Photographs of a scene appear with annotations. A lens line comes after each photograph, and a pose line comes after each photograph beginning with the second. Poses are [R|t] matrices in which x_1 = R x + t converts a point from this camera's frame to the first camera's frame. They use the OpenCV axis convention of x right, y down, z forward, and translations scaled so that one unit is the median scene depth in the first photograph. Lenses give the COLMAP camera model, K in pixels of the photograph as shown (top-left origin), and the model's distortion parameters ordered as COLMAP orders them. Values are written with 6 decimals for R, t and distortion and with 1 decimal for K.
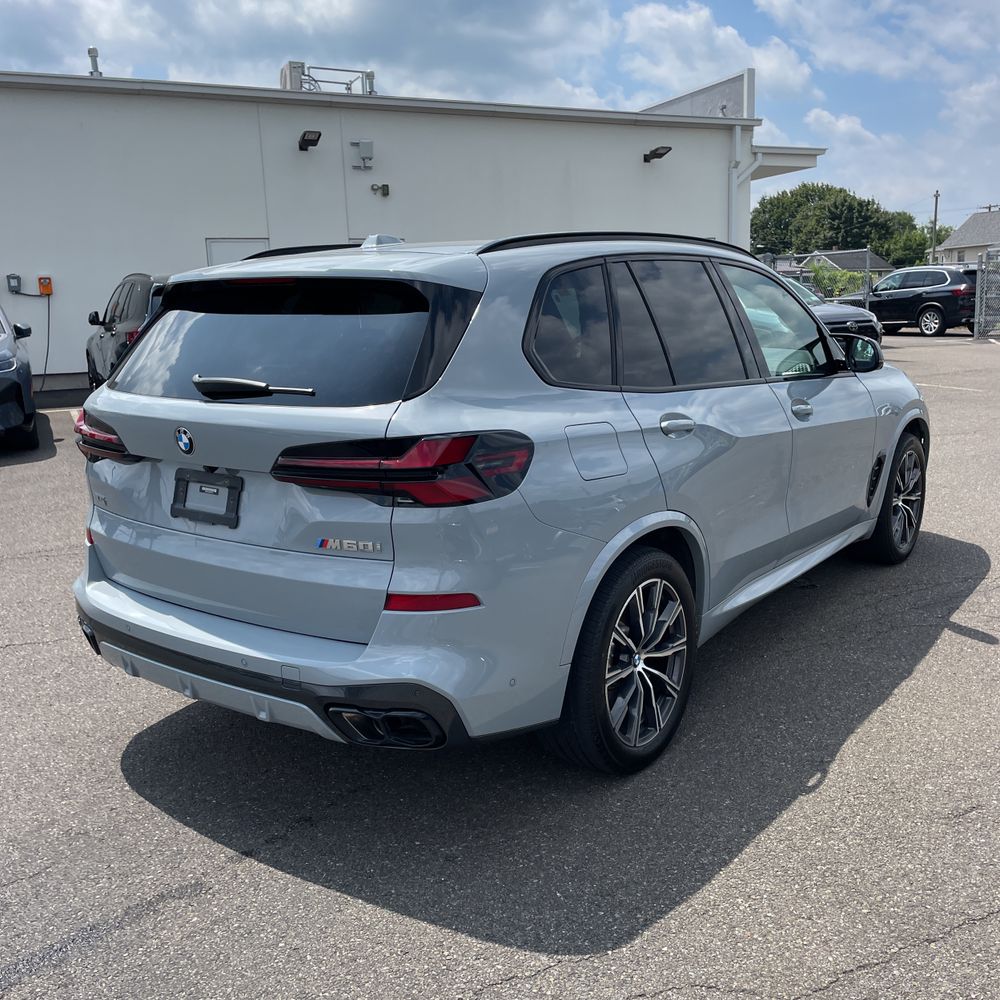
lens RADIAL K [[1039.7, 0, 499.0], [0, 1039.7, 498.8], [0, 0, 1]] dist [0.088534, -0.162862]
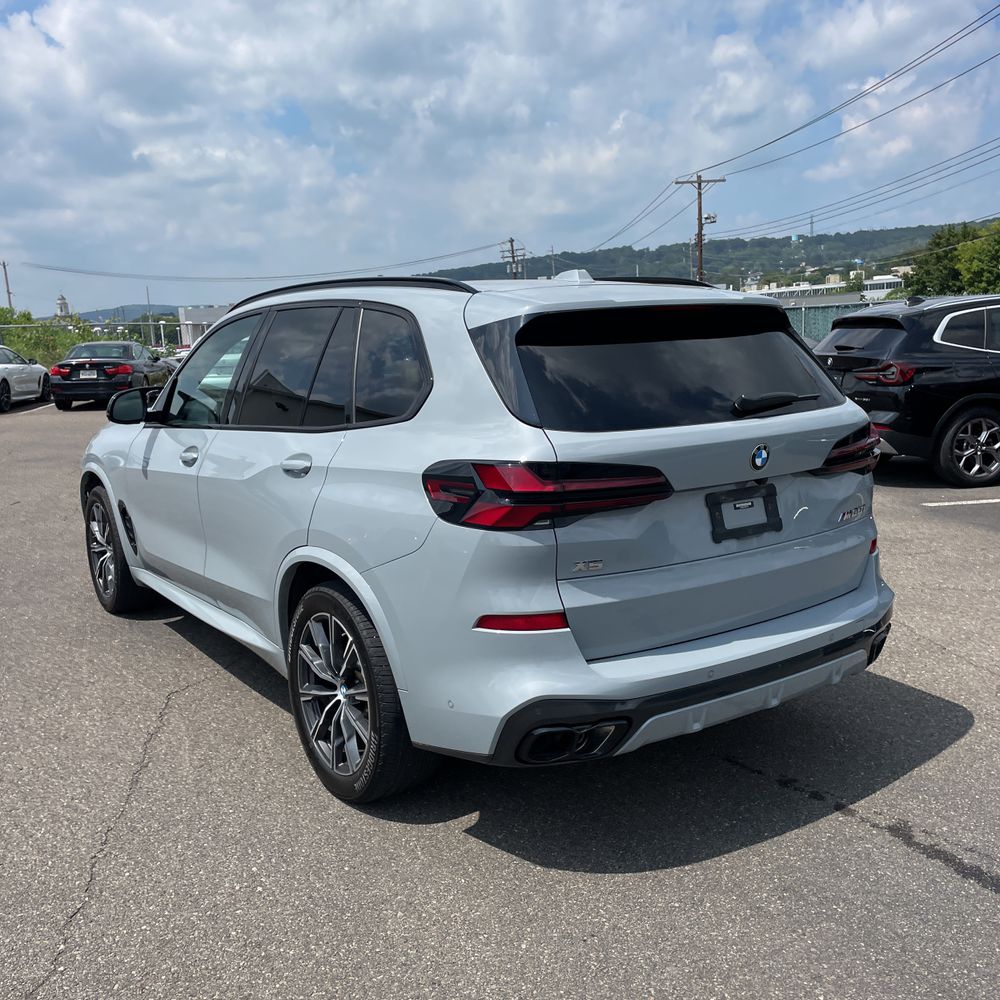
lens RADIAL K [[1026.9, 0, 496.9], [0, 1026.9, 499.2], [0, 0, 1]] dist [0.103025, -0.135399]
pose [[0.322055, -0.148297, 0.935034, -1.204039], [0.214904, 0.973324, 0.080350, -0.136496], [-0.922007, 0.175066, 0.345333, 0.796364]]
